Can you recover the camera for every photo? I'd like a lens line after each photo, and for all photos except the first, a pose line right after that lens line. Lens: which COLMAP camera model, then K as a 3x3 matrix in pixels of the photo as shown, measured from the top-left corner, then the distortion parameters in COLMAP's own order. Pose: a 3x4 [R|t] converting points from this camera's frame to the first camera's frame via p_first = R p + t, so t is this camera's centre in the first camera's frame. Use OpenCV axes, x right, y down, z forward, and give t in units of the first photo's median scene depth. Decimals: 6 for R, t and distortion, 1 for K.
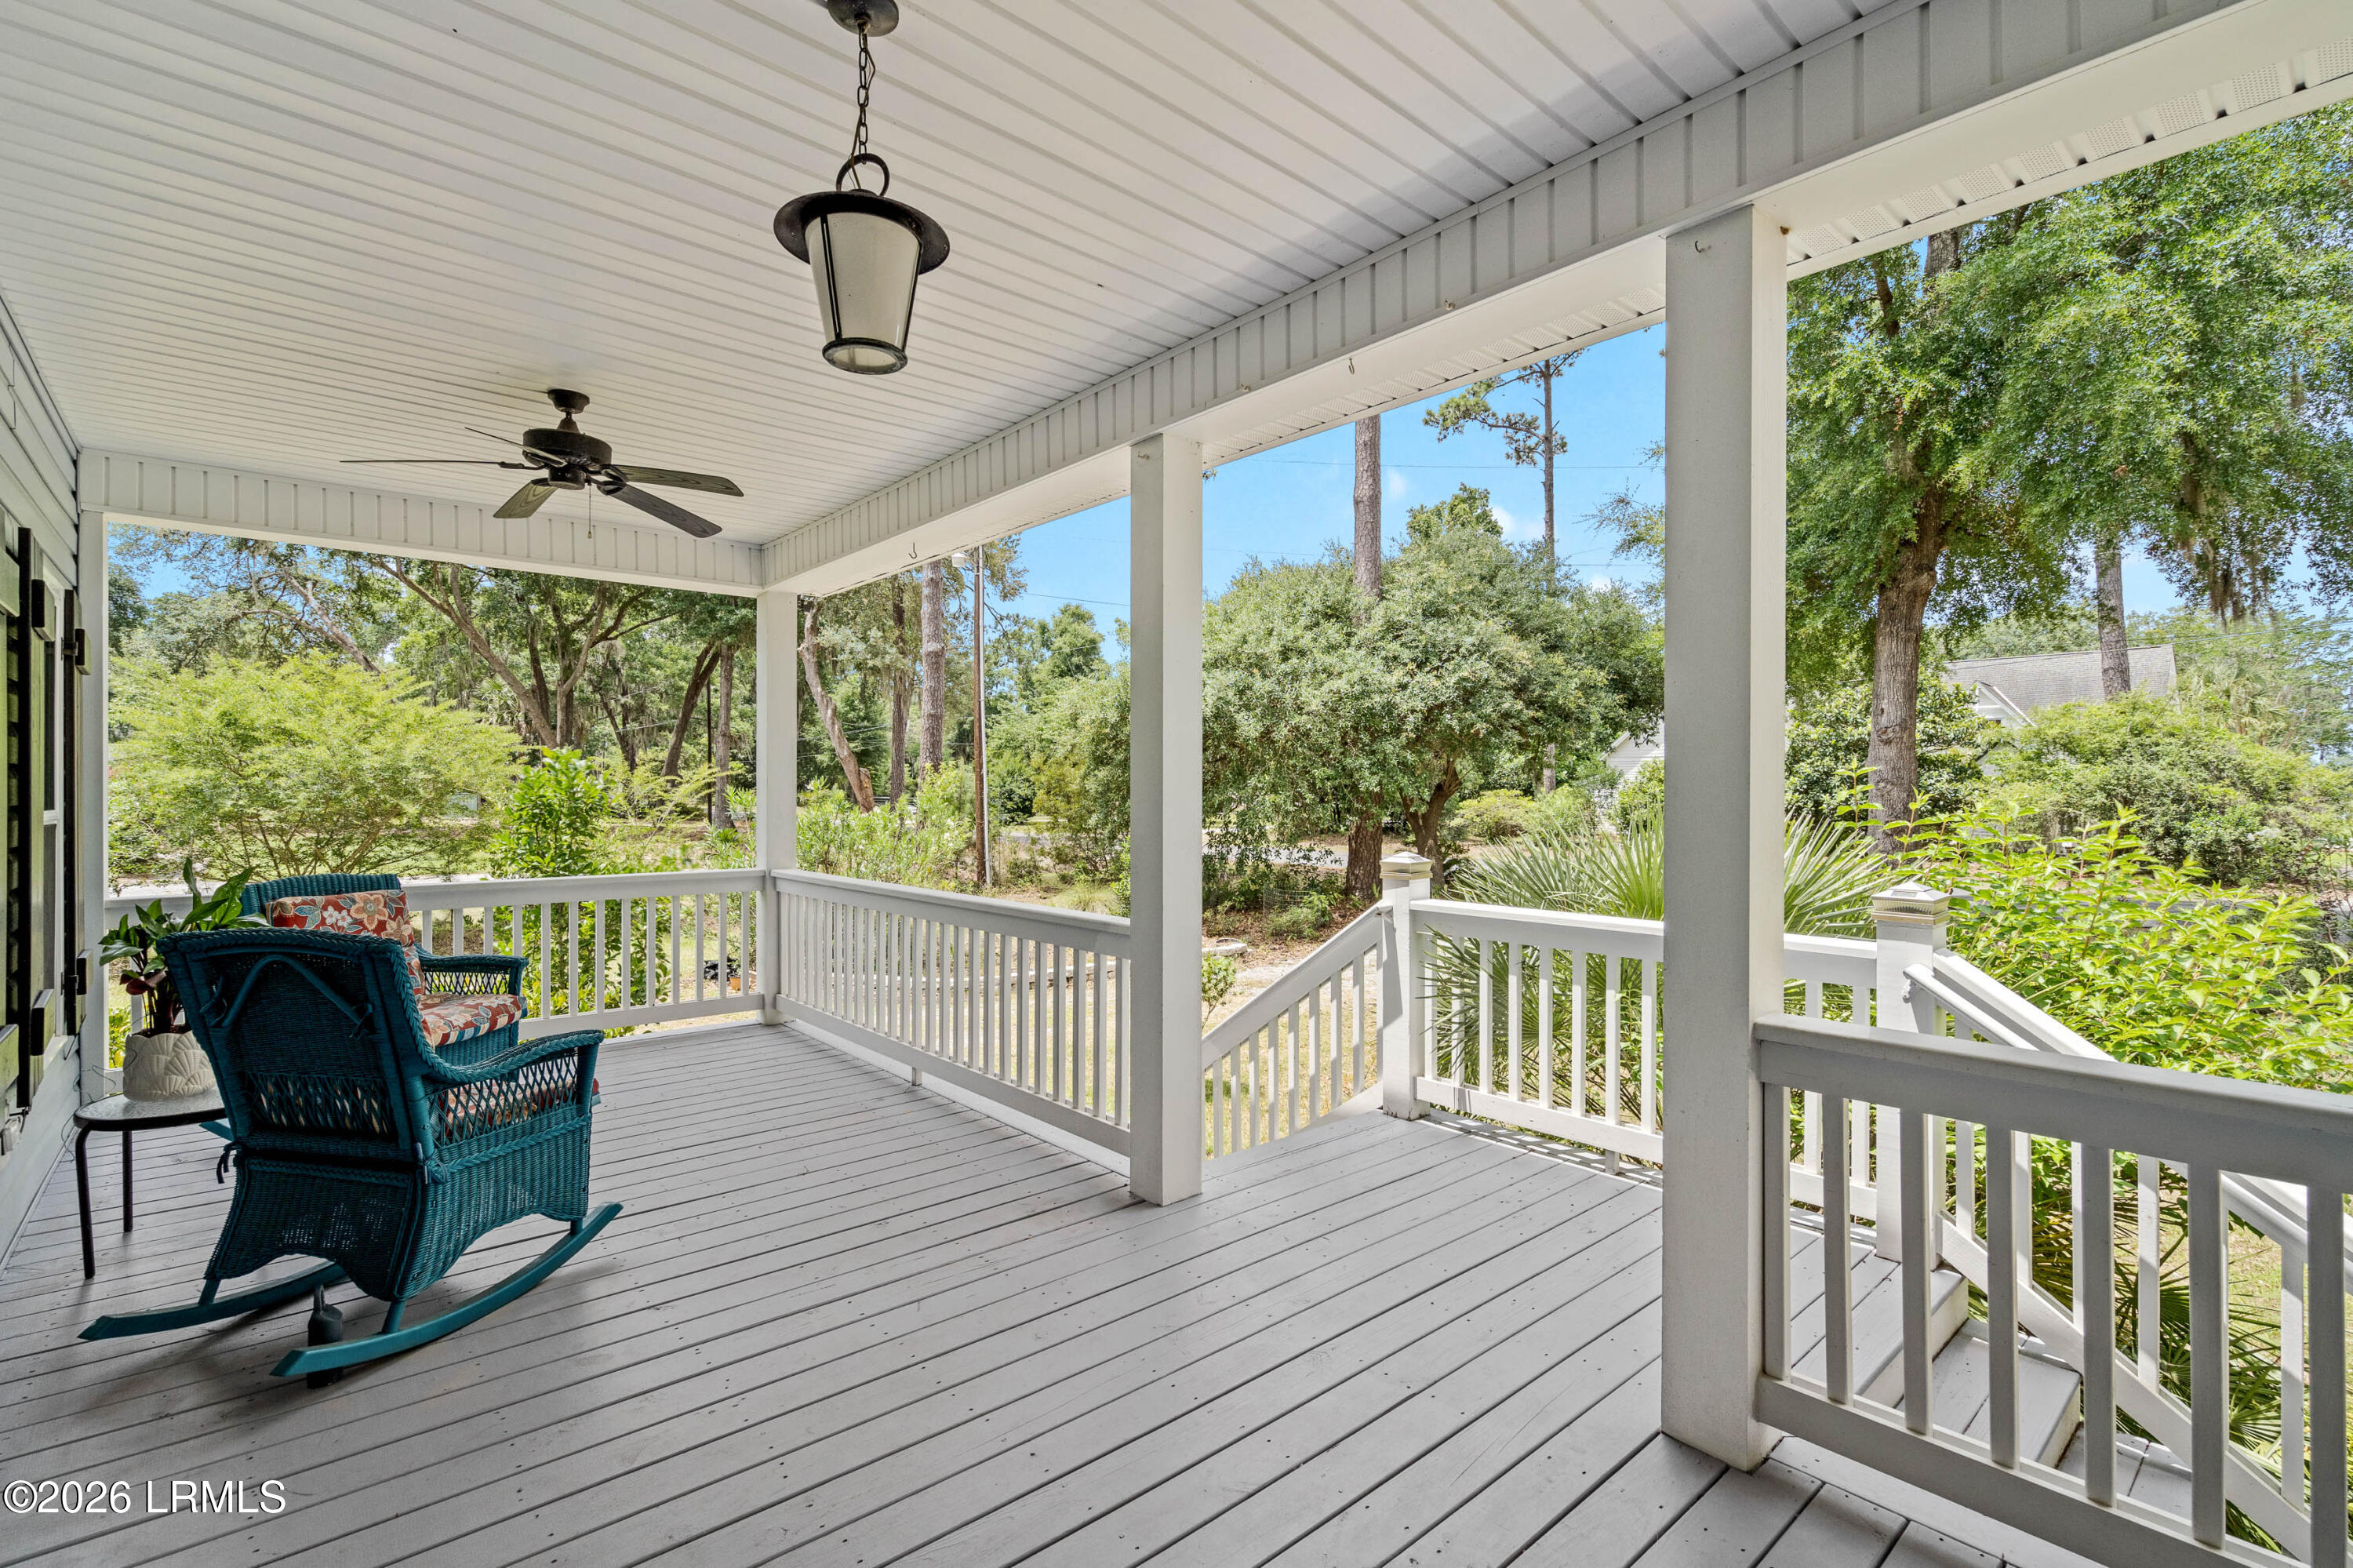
lens RADIAL K [[1062.7, 0, 1167.7], [0, 1062.7, 784.7], [0, 0, 1]] dist [-0.000862, -0.000127]
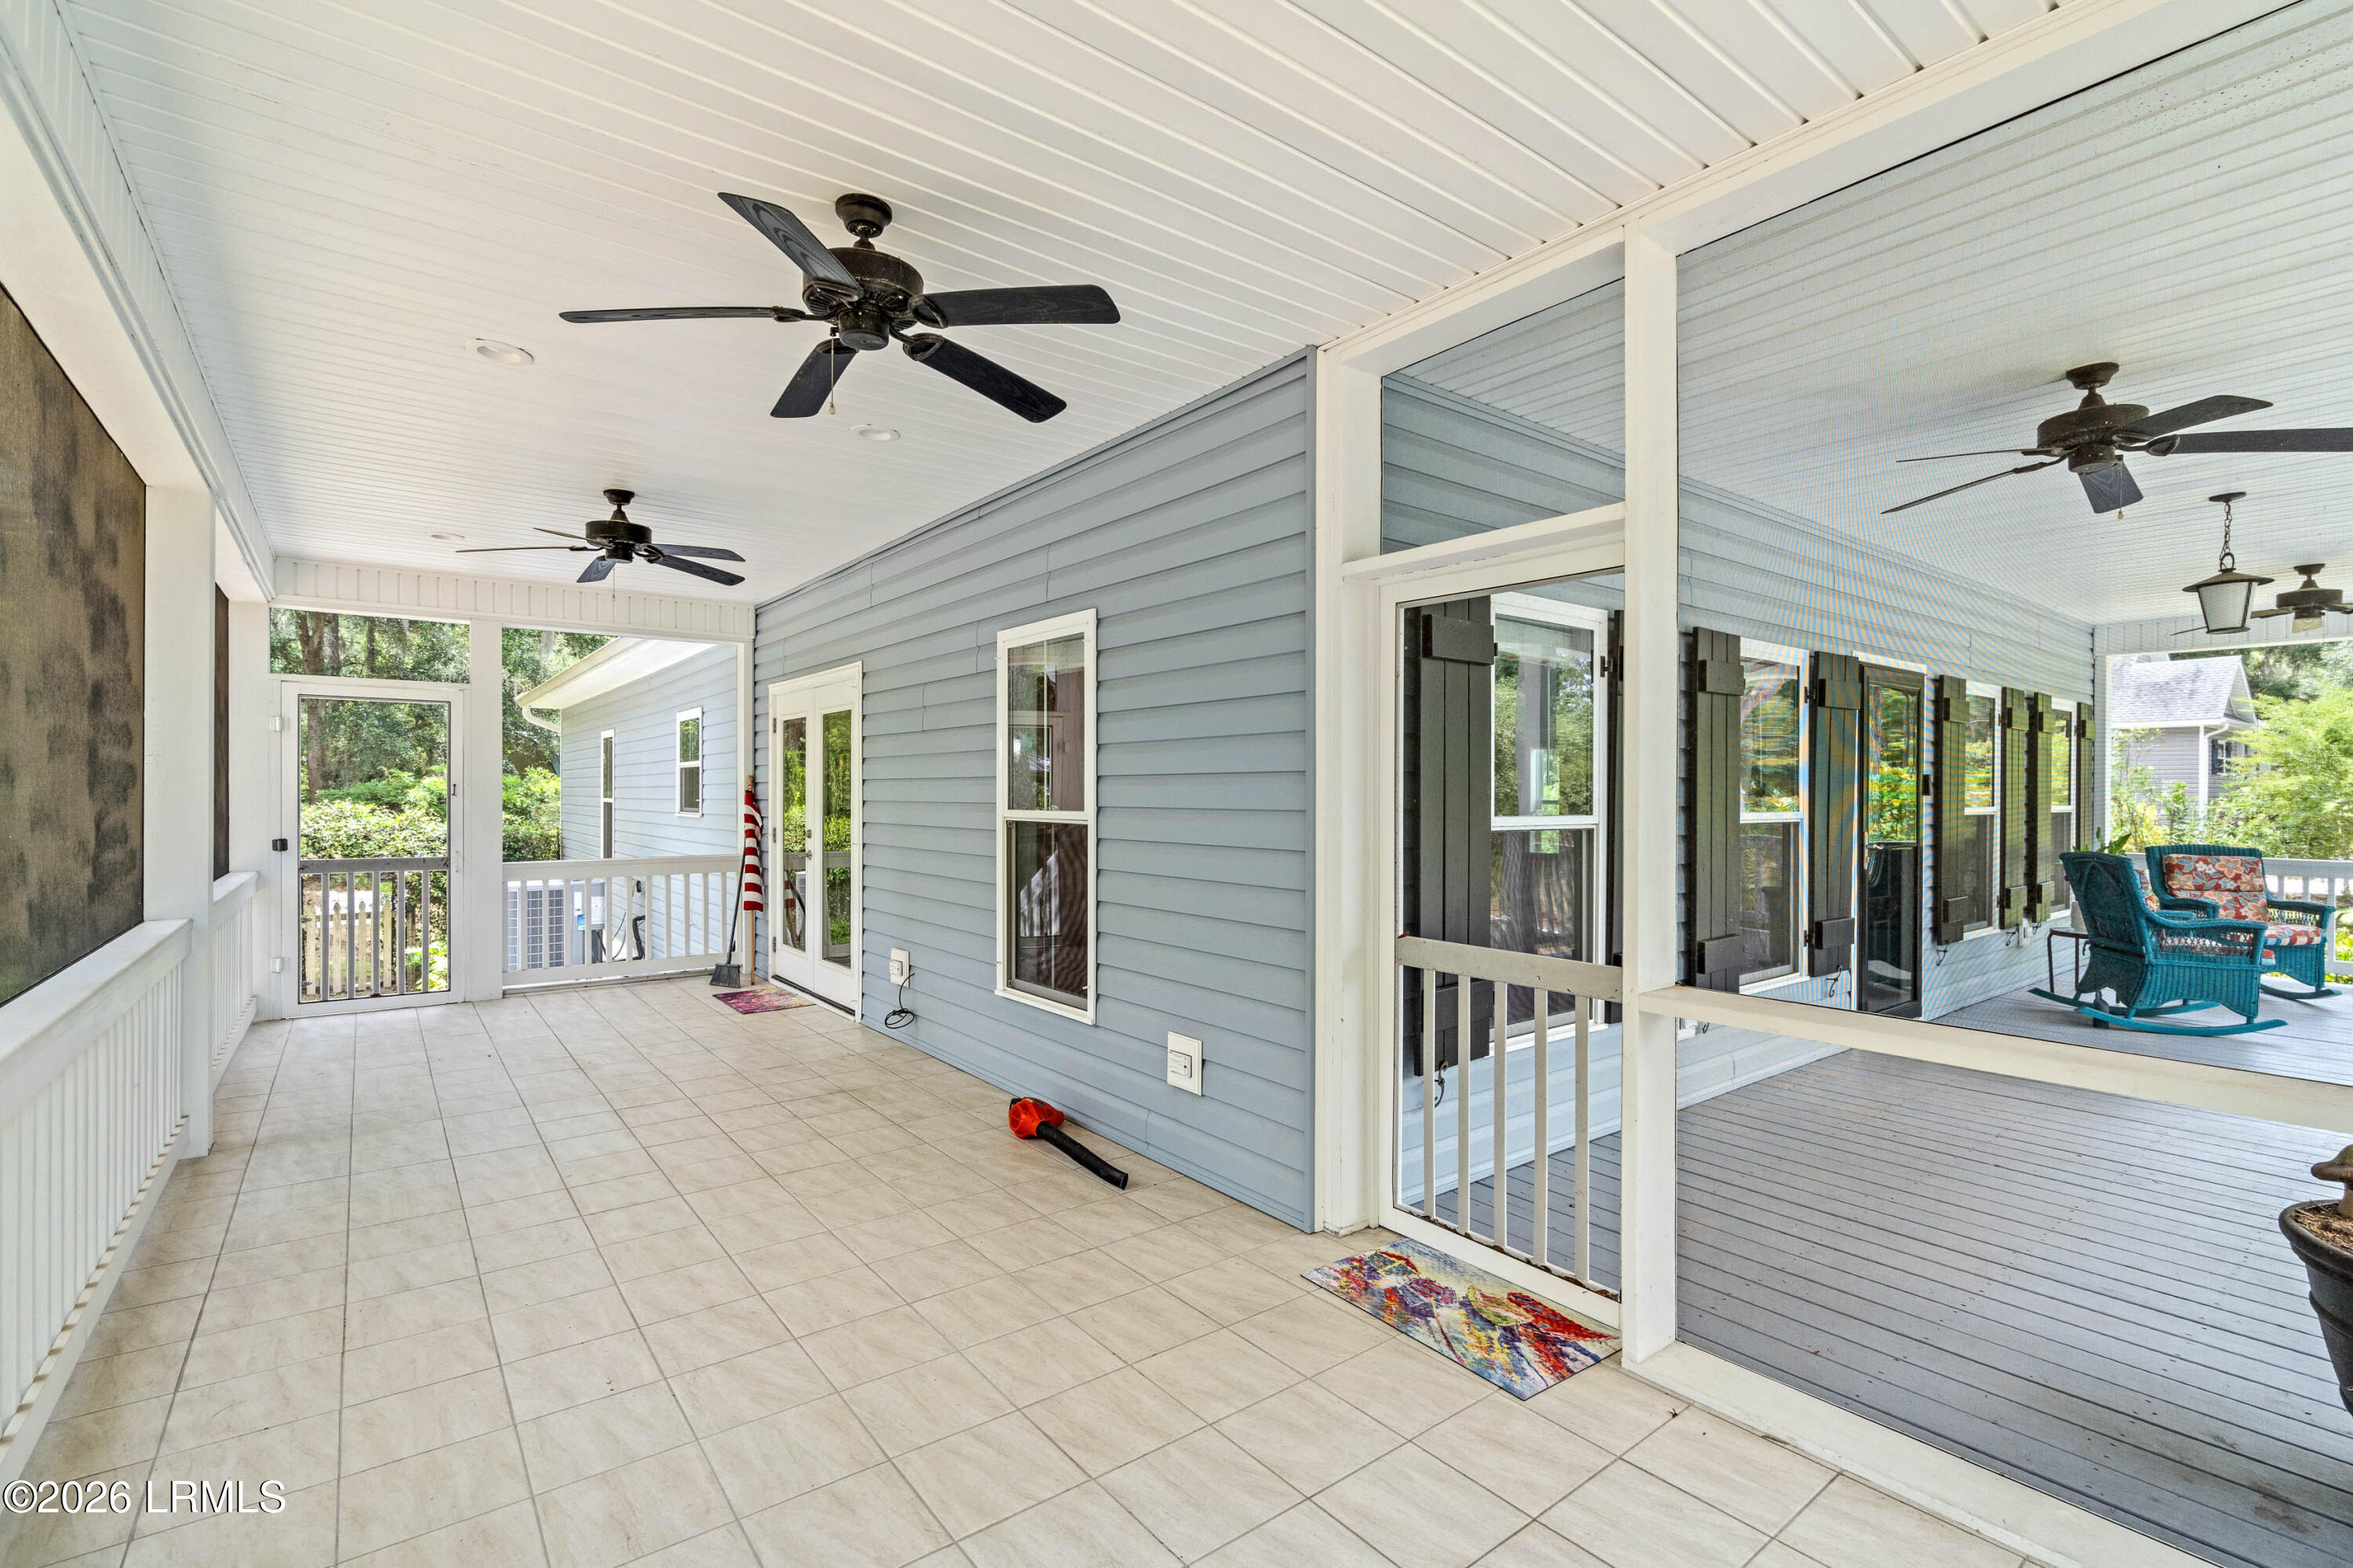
lens RADIAL K [[1062.7, 0, 1168.8], [0, 1062.7, 787.7], [0, 0, 1]] dist [-0.000862, -0.000127]
pose [[-0.060153, 0.003460, -0.998183, 1.654268], [-0.004601, 0.999982, 0.003744, -0.012587], [0.998179, 0.004818, -0.060136, -0.950765]]
